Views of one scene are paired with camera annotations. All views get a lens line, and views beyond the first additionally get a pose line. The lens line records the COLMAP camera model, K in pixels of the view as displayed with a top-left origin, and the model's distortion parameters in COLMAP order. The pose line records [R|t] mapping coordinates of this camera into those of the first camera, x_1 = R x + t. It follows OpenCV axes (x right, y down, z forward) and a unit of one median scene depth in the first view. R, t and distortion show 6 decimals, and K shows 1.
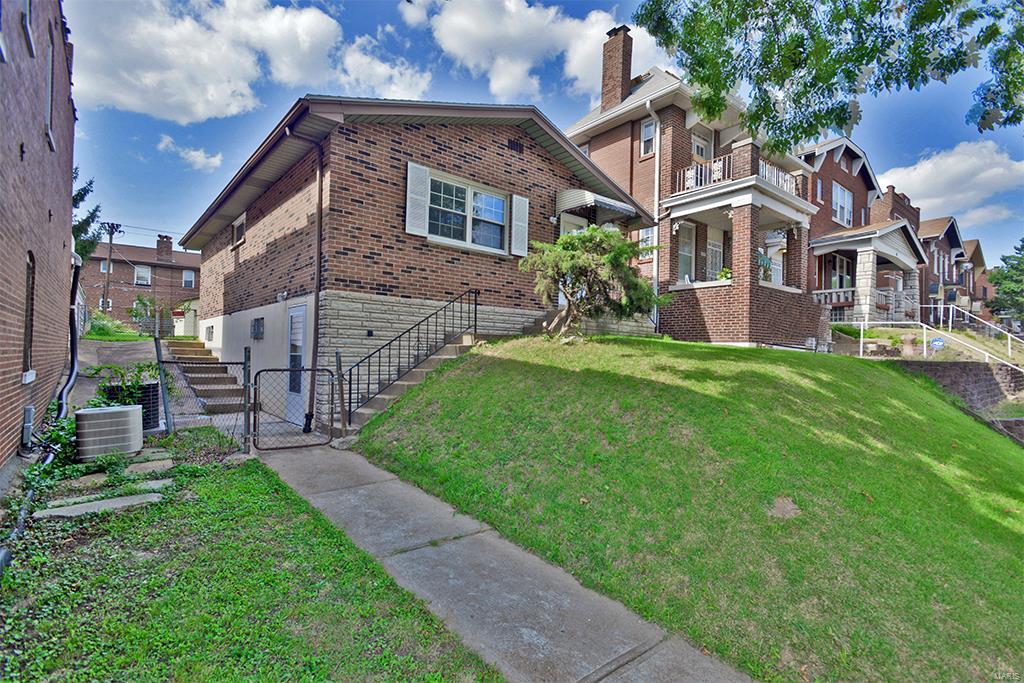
lens RADIAL K [[479.5, 0, 522.1], [0, 479.5, 343.6], [0, 0, 1]] dist [0.025161, -0.009117]
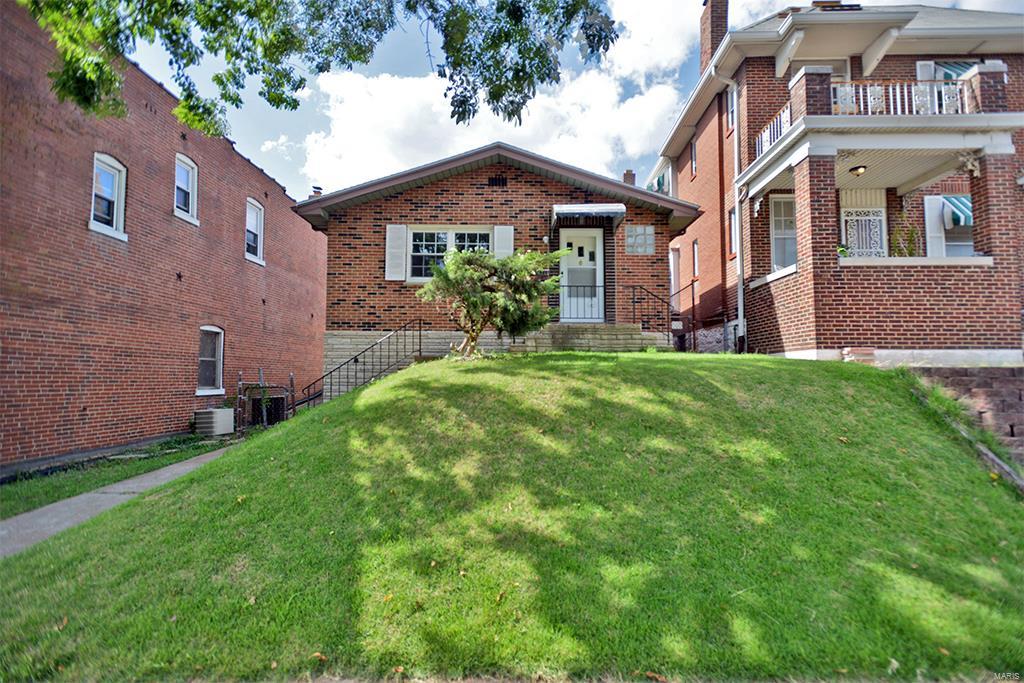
lens RADIAL K [[479.5, 0, 522.1], [0, 479.5, 343.6], [0, 0, 1]] dist [0.025161, -0.009117]
pose [[0.765540, -0.066704, -0.639921, 0.786006], [0.029716, 0.997215, -0.068399, 0.032375], [0.642702, 0.033346, 0.765390, 0.248430]]
